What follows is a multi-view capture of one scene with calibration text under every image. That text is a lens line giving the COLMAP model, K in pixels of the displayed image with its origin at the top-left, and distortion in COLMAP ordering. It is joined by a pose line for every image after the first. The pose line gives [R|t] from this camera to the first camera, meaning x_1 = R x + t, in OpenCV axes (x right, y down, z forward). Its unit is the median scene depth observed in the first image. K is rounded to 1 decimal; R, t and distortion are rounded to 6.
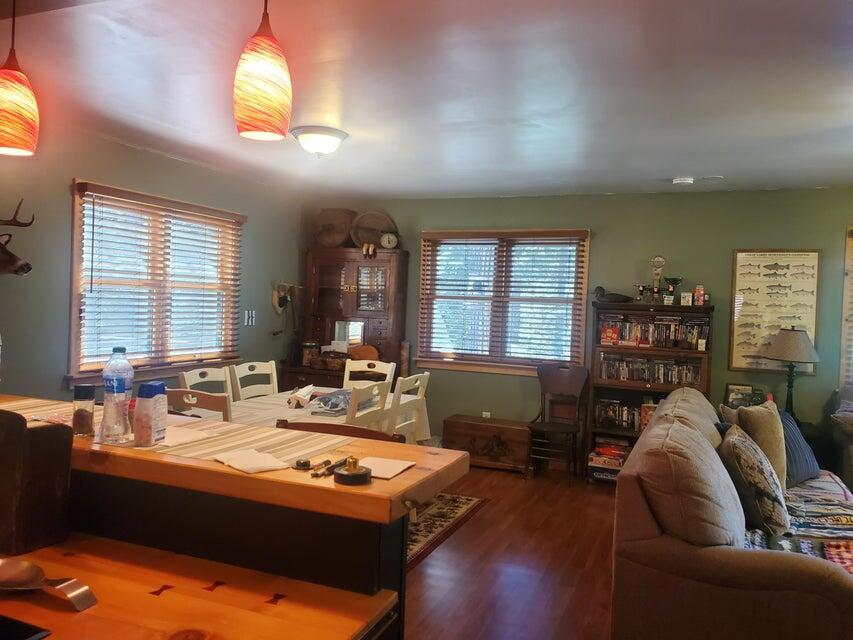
lens RADIAL K [[662.6, 0, 426.2], [0, 662.6, 311.3], [0, 0, 1]] dist [0.033985, -0.033568]
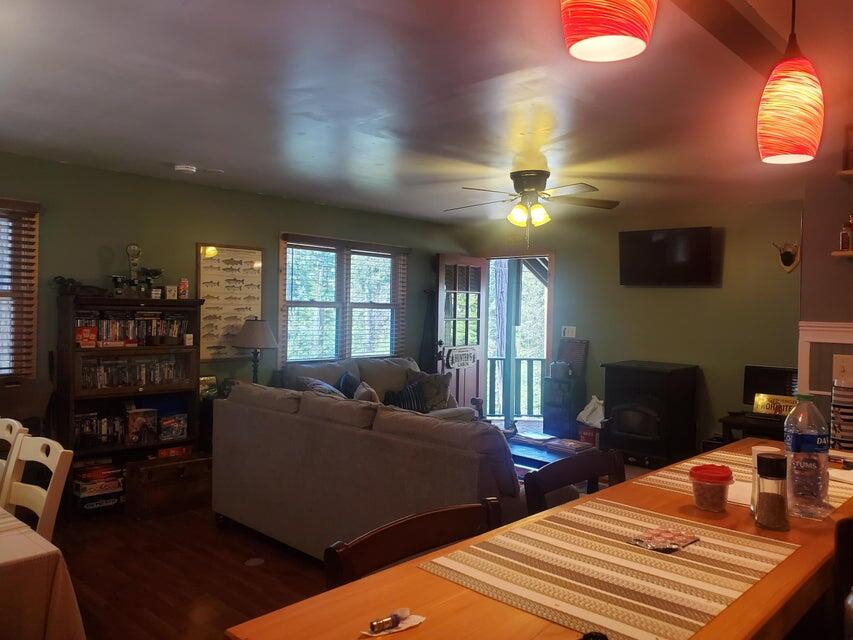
lens RADIAL K [[662.6, 0, 433.5], [0, 662.6, 316.6], [0, 0, 1]] dist [0.033985, -0.033568]
pose [[0.350294, -0.040418, 0.935767, -0.369251], [0.005262, 0.999138, 0.041185, -0.021298], [-0.936625, -0.009503, 0.350205, 0.321647]]
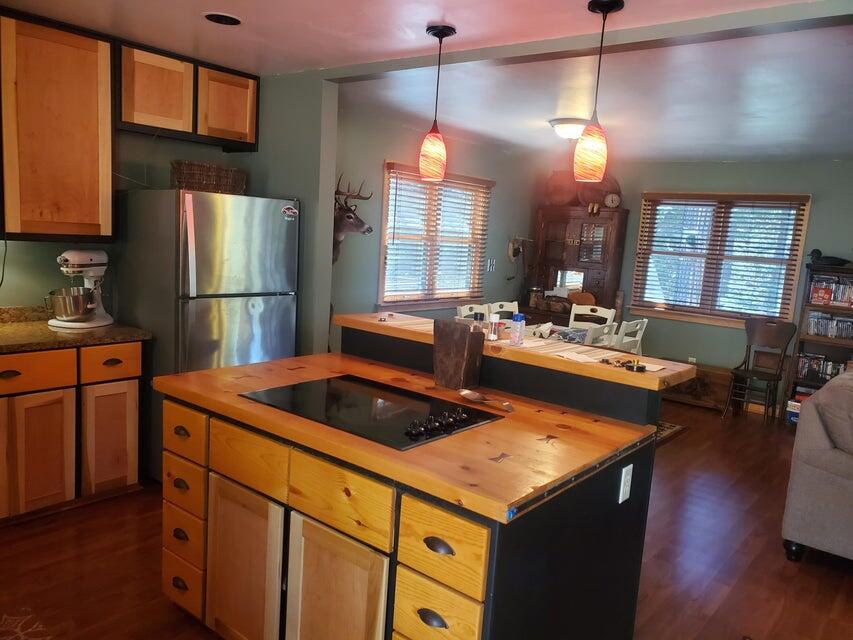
lens RADIAL K [[662.6, 0, 430.8], [0, 662.6, 330.1], [0, 0, 1]] dist [0.033985, -0.033568]
pose [[0.960051, 0.068585, -0.271290, -0.036511], [-0.036469, 0.991896, 0.121706, -0.017734], [0.277439, -0.106950, 0.954772, -0.228617]]
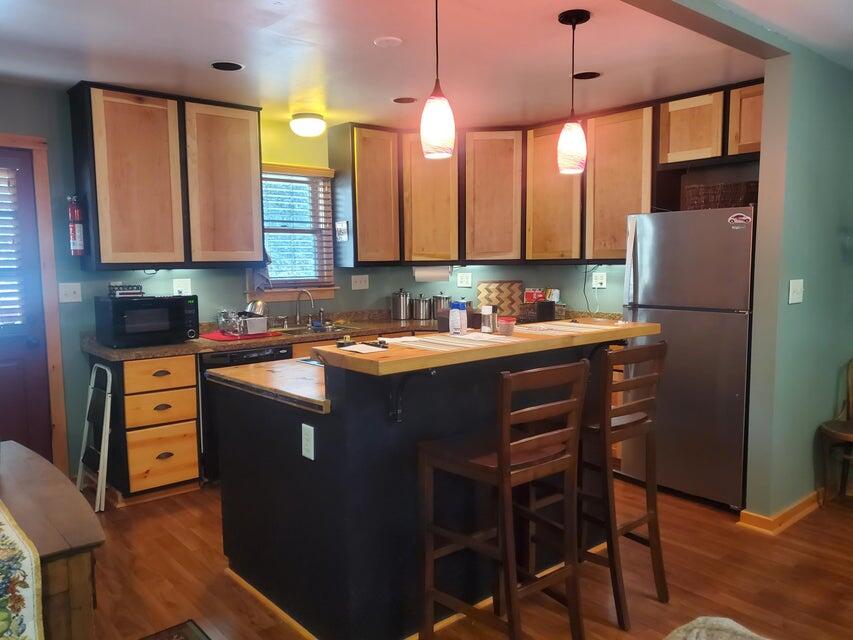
lens RADIAL K [[662.6, 0, 428.3], [0, 662.6, 321.1], [0, 0, 1]] dist [0.033985, -0.033568]
pose [[-0.452935, 0.053761, -0.889921, 0.341229], [-0.018910, 0.997376, 0.069876, 0.007894], [0.891343, 0.048477, -0.450730, 0.476259]]
